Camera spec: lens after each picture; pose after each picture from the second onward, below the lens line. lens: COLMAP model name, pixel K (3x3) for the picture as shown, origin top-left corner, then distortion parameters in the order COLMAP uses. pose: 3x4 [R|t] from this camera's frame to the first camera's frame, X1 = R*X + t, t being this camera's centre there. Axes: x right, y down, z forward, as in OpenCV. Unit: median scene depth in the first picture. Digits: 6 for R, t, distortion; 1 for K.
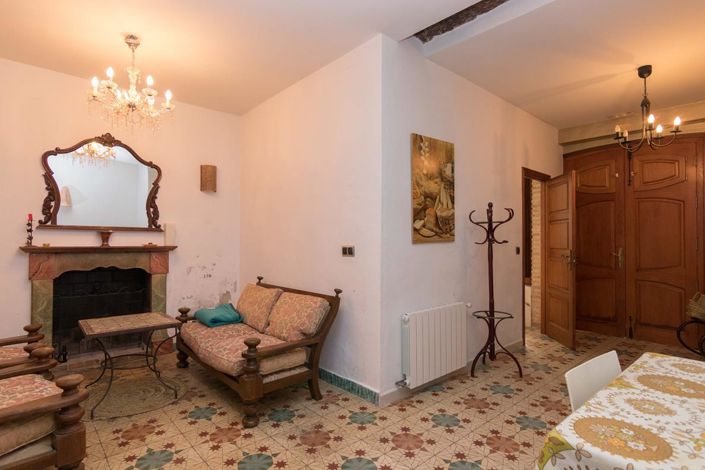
lens RADIAL K [[356.6, 0, 352.5], [0, 356.6, 235.0], [0, 0, 1]] dist [0.000914, 0.000244]
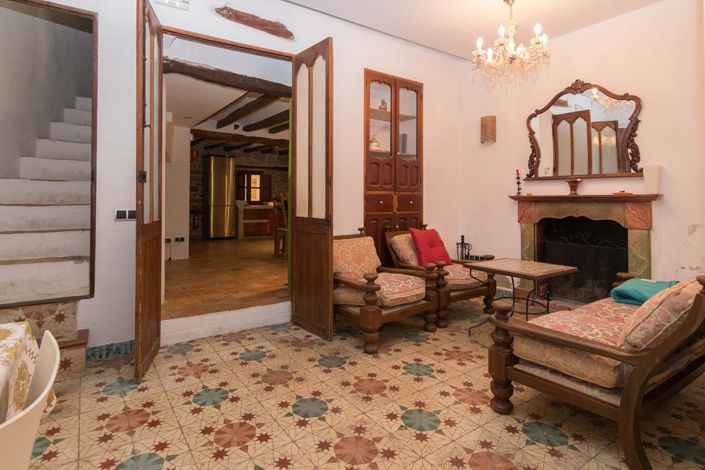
lens RADIAL K [[364.0, 0, 351.2], [0, 364.0, 190.7], [0, 0, 1]] dist [0.000820, 0.000239]
pose [[-0.072360, -0.027773, -0.996992, 0.378846], [0.022233, 0.999319, -0.029451, 0.037167], [0.997131, -0.024298, -0.071693, 0.486987]]
